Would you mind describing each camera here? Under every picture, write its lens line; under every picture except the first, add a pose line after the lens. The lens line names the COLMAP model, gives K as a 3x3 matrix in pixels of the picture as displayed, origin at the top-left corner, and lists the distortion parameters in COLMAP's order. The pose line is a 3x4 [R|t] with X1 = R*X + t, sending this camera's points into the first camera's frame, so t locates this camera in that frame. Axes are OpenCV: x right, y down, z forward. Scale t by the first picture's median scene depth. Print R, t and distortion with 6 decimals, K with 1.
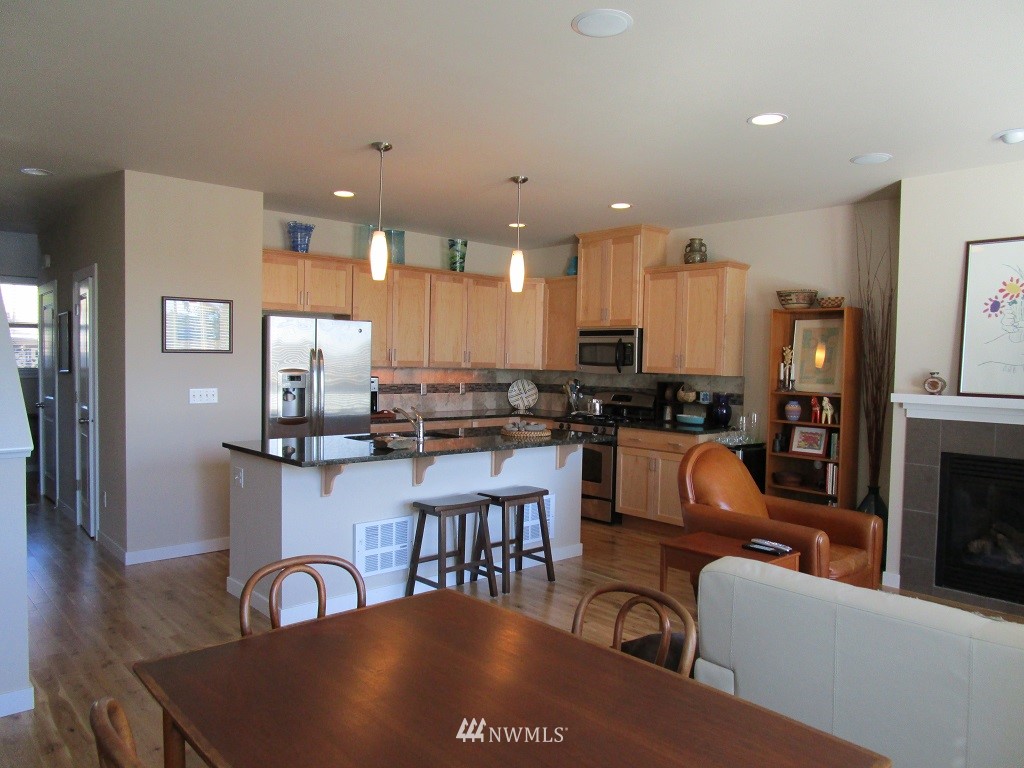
lens RADIAL K [[733.7, 0, 512.0], [0, 733.7, 384.0], [0, 0, 1]] dist [-0.013299, -0.004645]
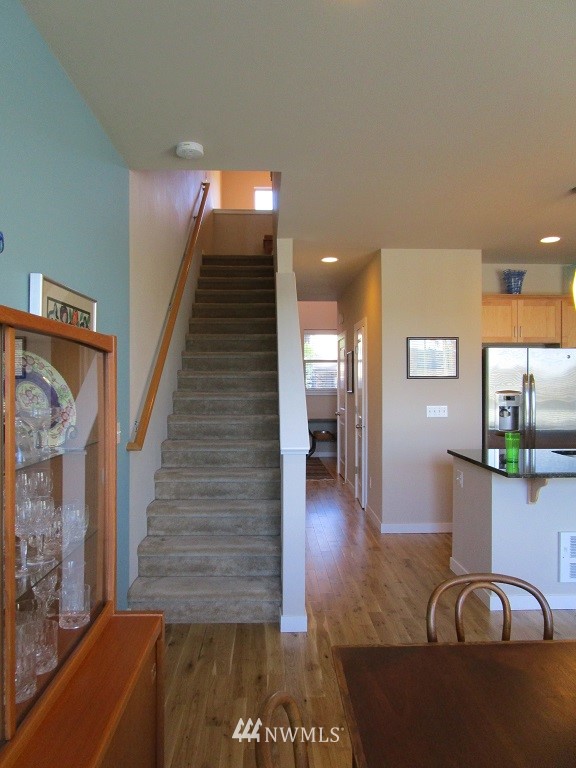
lens RADIAL K [[550.7, 0, 275.7], [0, 550.7, 373.2], [0, 0, 1]] dist [-0.026958, -0.003331]
pose [[0.759249, -0.017783, -0.650558, -0.001318], [-0.014497, 0.998916, -0.044225, -0.003687], [0.650639, 0.043009, 0.758168, 0.063537]]
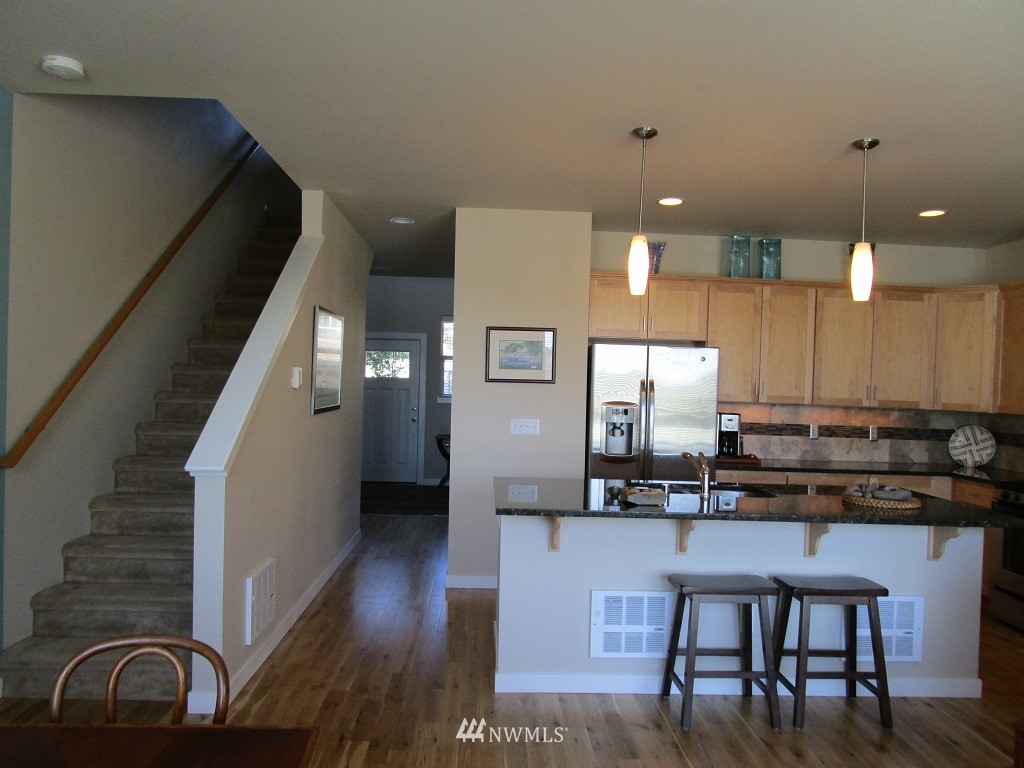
lens RADIAL K [[733.7, 0, 512.0], [0, 733.7, 384.0], [0, 0, 1]] dist [-0.013299, -0.004645]
pose [[0.773683, 0.009067, -0.633508, 0.170425], [-0.039465, 0.998646, -0.033904, -0.006469], [0.632343, 0.051232, 0.772993, 0.210219]]
